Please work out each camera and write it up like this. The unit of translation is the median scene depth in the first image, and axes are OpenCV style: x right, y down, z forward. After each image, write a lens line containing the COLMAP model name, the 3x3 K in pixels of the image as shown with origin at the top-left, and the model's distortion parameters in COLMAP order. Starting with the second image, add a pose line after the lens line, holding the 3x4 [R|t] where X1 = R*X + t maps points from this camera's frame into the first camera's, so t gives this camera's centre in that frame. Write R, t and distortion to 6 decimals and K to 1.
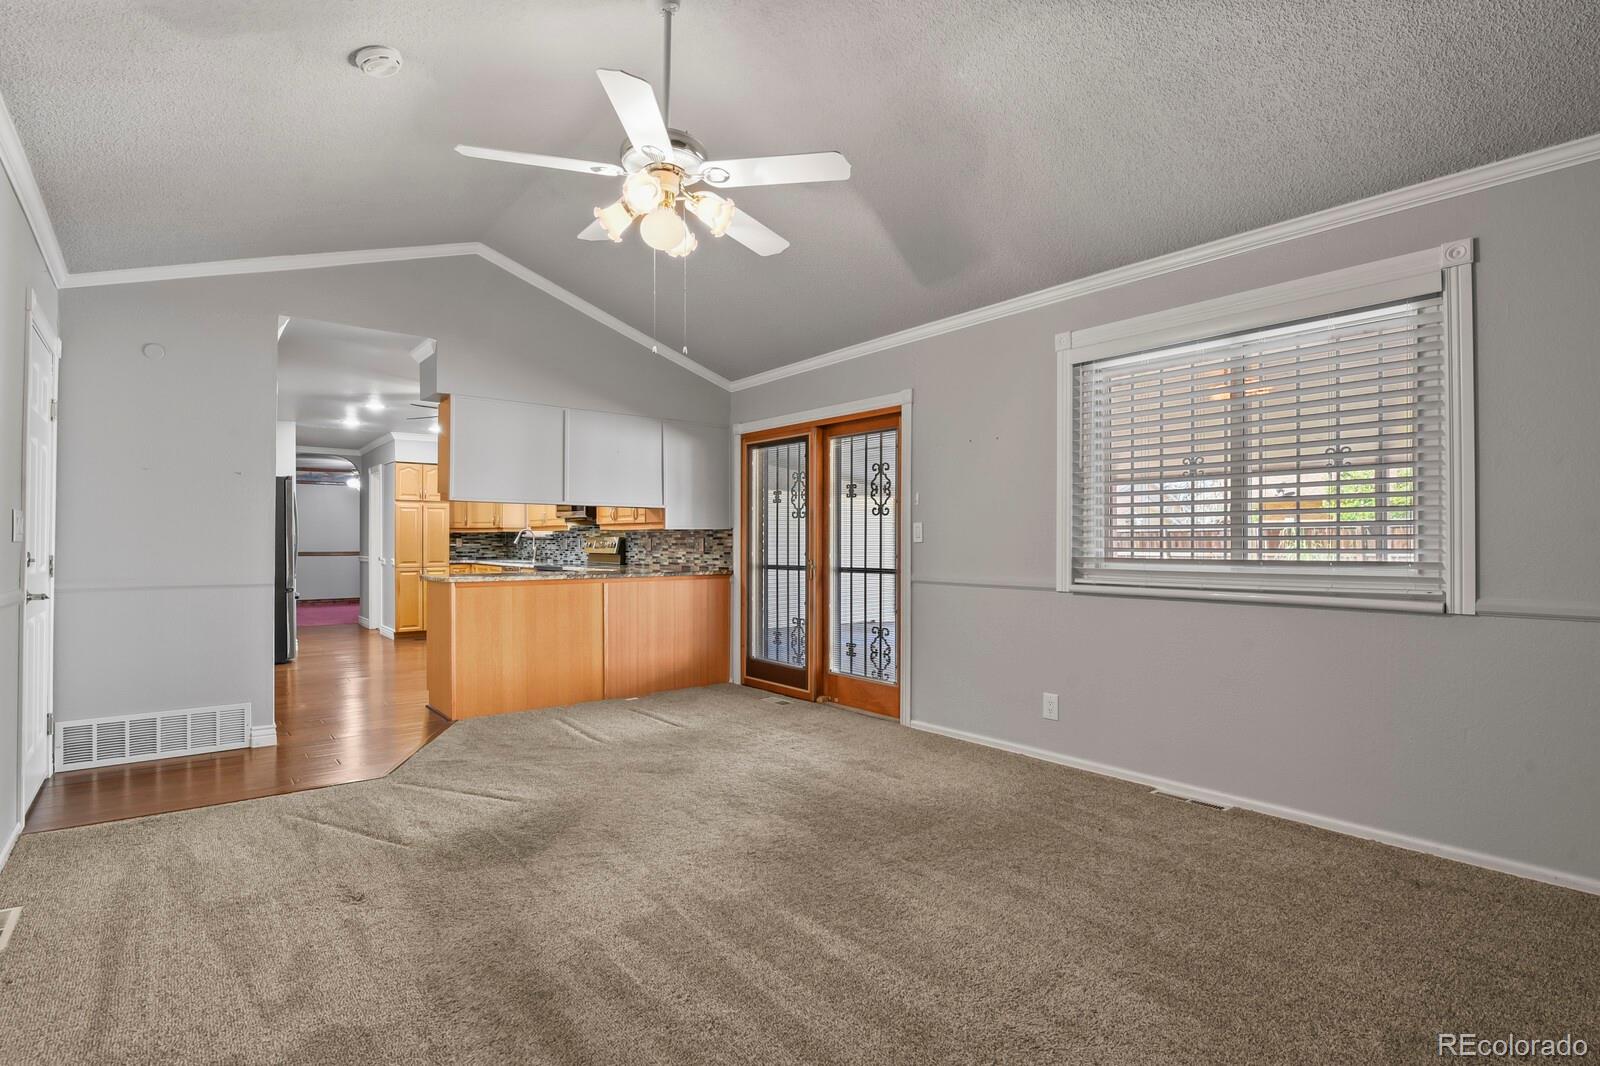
lens RADIAL K [[778.6, 0, 808.9], [0, 778.6, 534.9], [0, 0, 1]] dist [-0.008285, -0.002110]
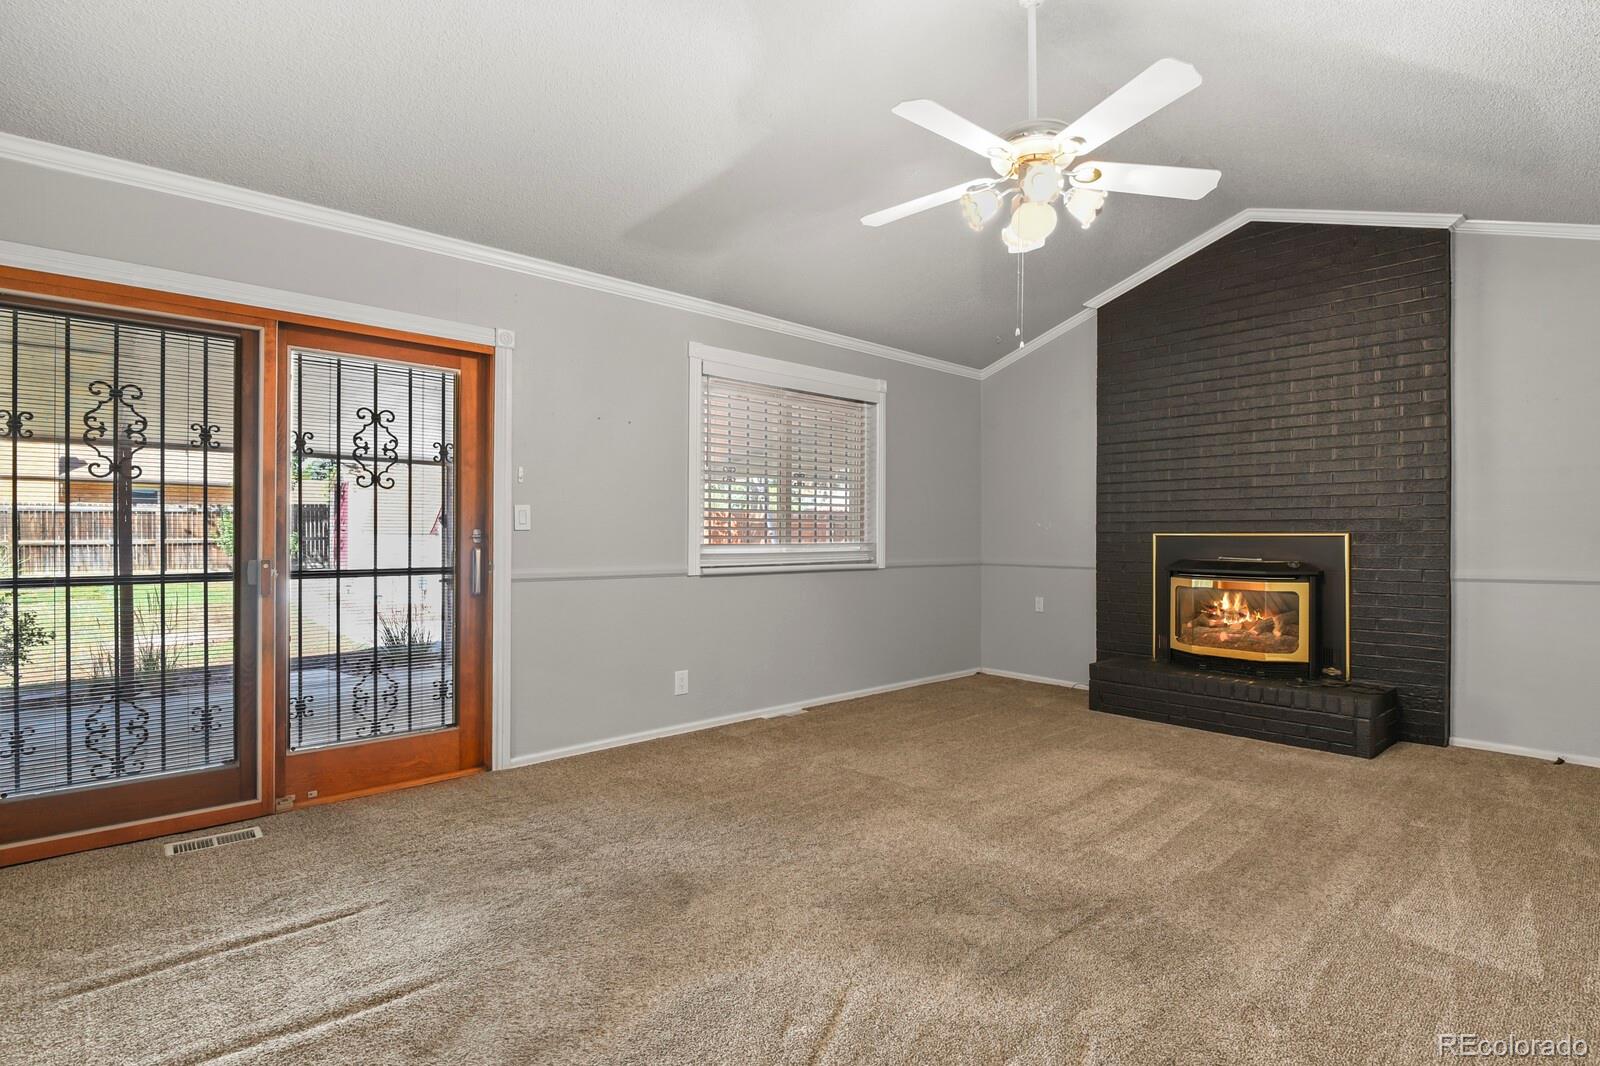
lens RADIAL K [[778.6, 0, 805.4], [0, 778.6, 536.1], [0, 0, 1]] dist [-0.008285, -0.002110]
pose [[-0.053472, -0.004577, 0.998559, -0.586552], [-0.015544, 0.999872, 0.003751, 0.007254], [-0.998448, -0.015321, -0.053536, 0.669895]]
